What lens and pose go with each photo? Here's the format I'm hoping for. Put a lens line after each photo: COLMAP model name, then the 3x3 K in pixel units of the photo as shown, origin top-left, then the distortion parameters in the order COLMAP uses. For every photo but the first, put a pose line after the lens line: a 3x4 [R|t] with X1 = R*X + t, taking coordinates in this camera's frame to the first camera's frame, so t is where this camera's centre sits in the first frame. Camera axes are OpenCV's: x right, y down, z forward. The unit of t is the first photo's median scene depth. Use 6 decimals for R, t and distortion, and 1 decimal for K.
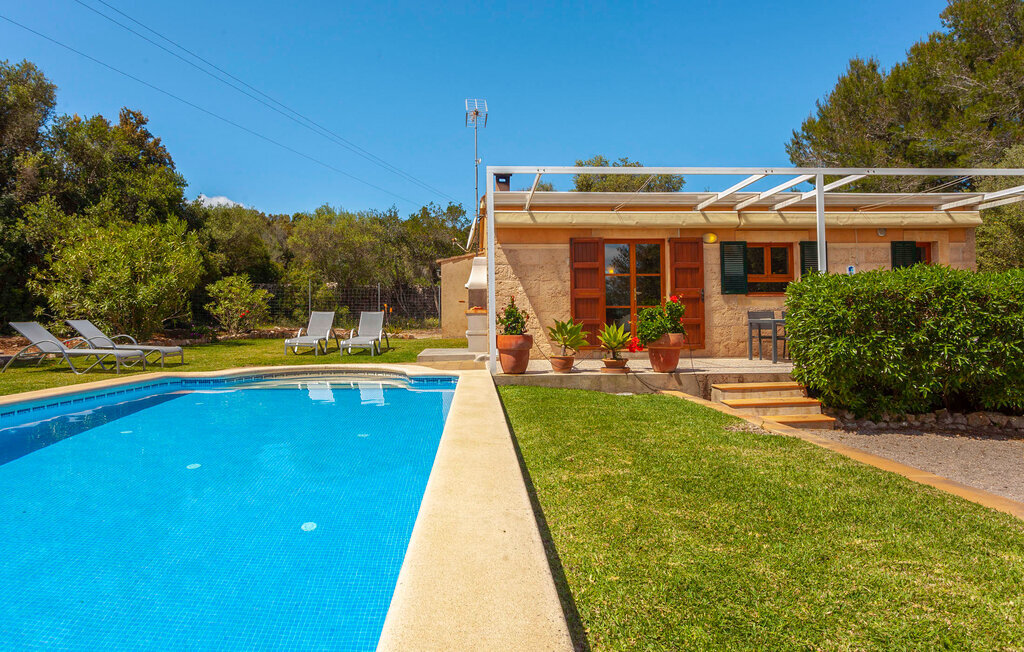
lens RADIAL K [[610.8, 0, 492.8], [0, 610.8, 310.0], [0, 0, 1]] dist [-0.028354, 0.015875]
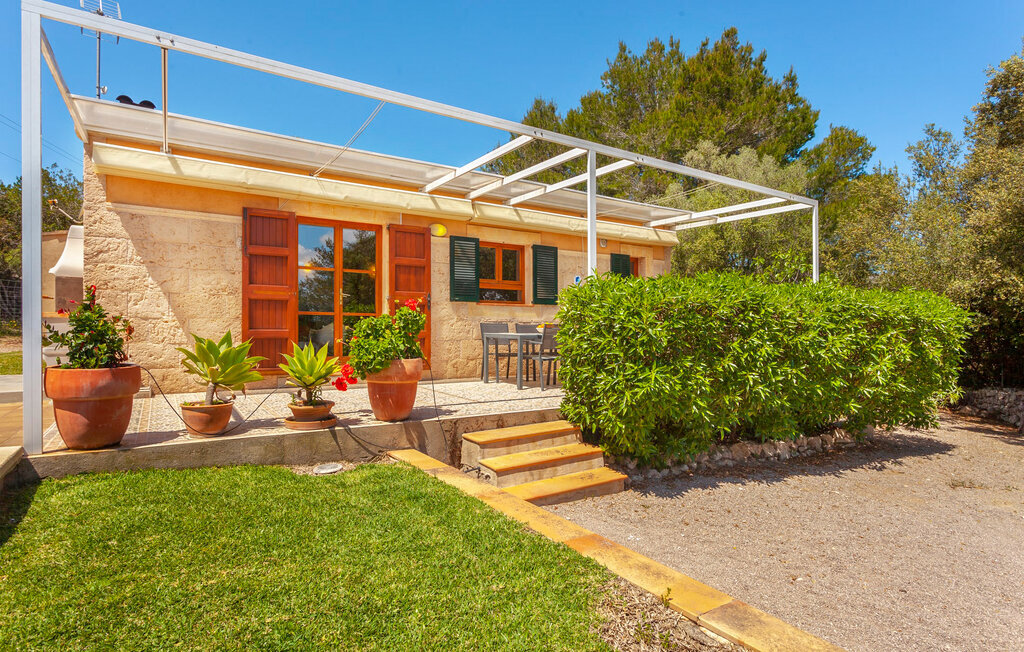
lens RADIAL K [[536.1, 0, 512.0], [0, 536.1, 326.0], [0, 0, 1]] dist [-0.010062, 0.000915]
pose [[0.848194, 0.013905, 0.529504, 0.068996], [-0.023725, 0.999649, 0.011754, -0.003319], [-0.529154, -0.022532, 0.848226, 0.352159]]
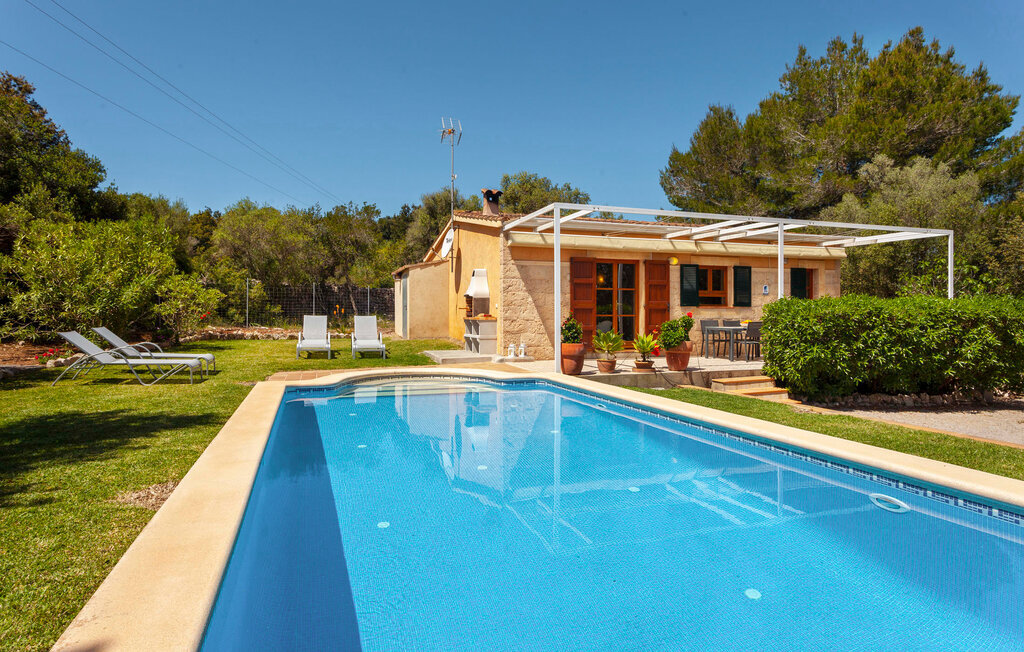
lens RADIAL K [[597.9, 0, 510.3], [0, 597.9, 330.8], [0, 0, 1]] dist [-0.026907, 0.016217]
pose [[0.953393, -0.002063, 0.301725, -0.332793], [-0.012736, 0.998810, 0.047071, -0.028687], [-0.301463, -0.048720, 0.952232, -0.072566]]
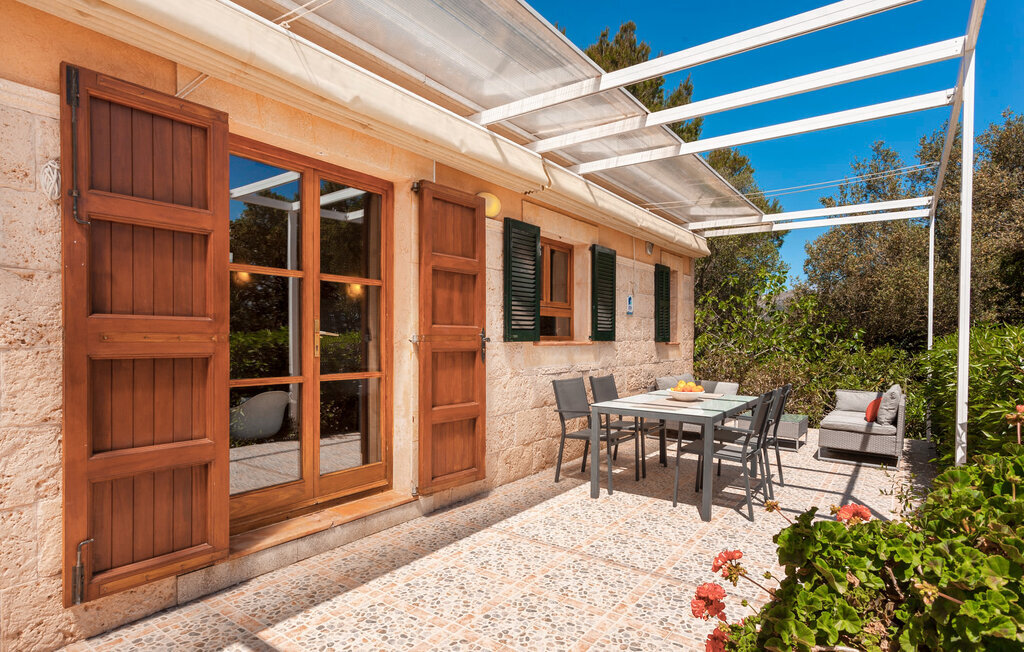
lens RADIAL K [[535.9, 0, 499.2], [0, 535.9, 341.4], [0, 0, 1]] dist [-0.002295, -0.000103]
pose [[0.613974, 0.003169, 0.789320, 0.074836], [-0.030152, 0.999356, 0.019441, -0.033169], [-0.788750, -0.035735, 0.613675, 0.769864]]
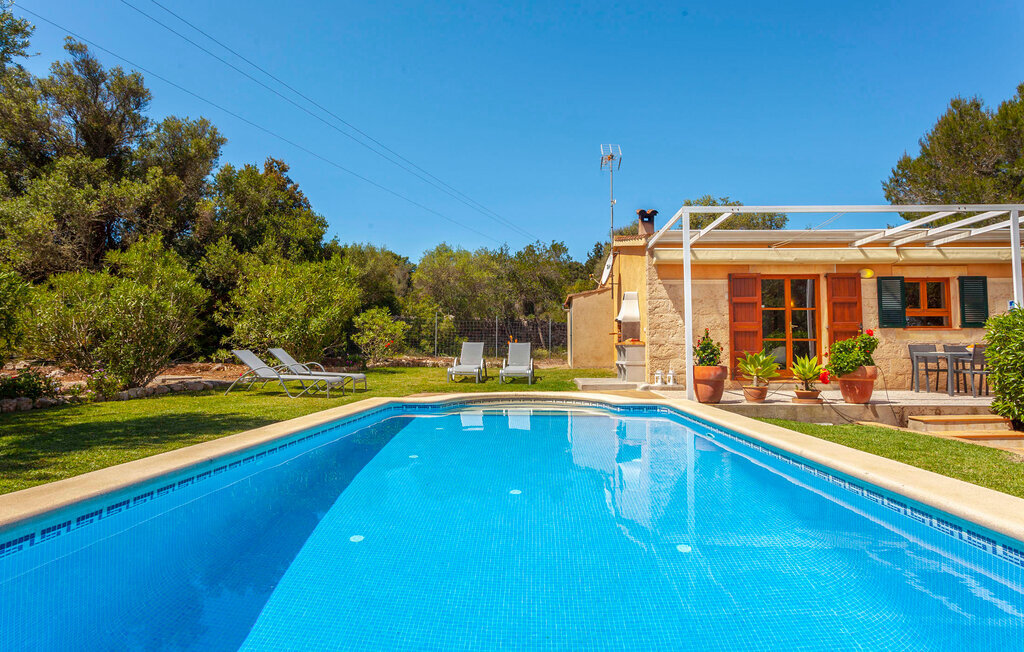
lens RADIAL K [[573.1, 0, 506.0], [0, 573.1, 325.9], [0, 0, 1]] dist [-0.023865, 0.010516]
pose [[0.997080, 0.004497, -0.076230, -0.178856], [-0.006558, 0.999619, -0.026809, 0.000577], [0.076081, 0.027231, 0.996730, -0.003982]]
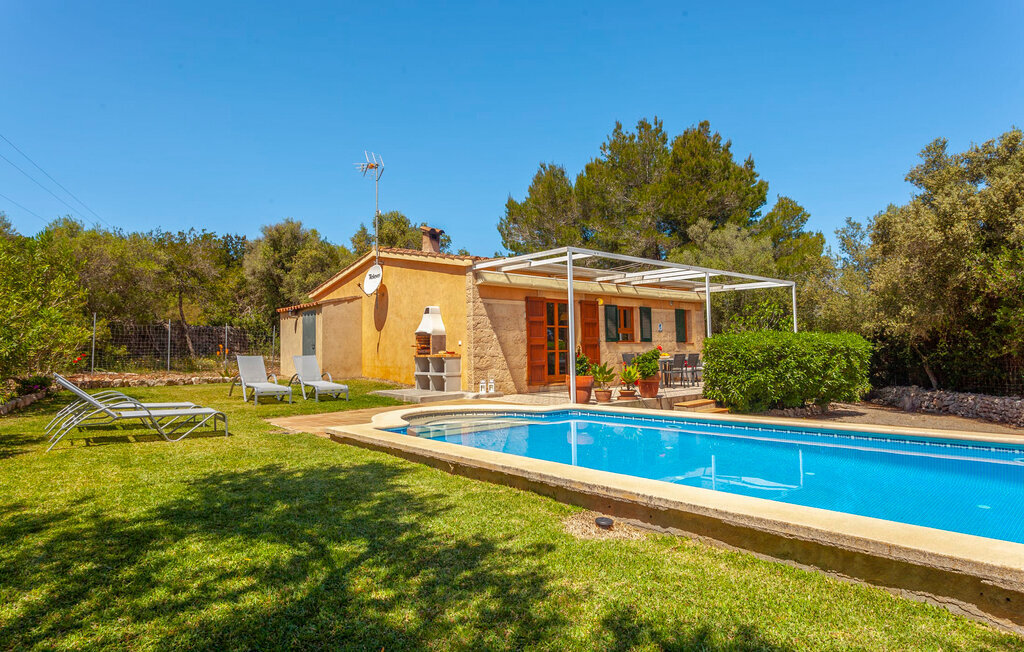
lens RADIAL K [[597.9, 0, 510.3], [0, 597.9, 330.8], [0, 0, 1]] dist [-0.026907, 0.016217]
pose [[0.762410, 0.016668, 0.646879, -0.690238], [-0.003281, 0.999755, -0.021894, -0.020565], [-0.647085, 0.014570, 0.762278, 0.085676]]
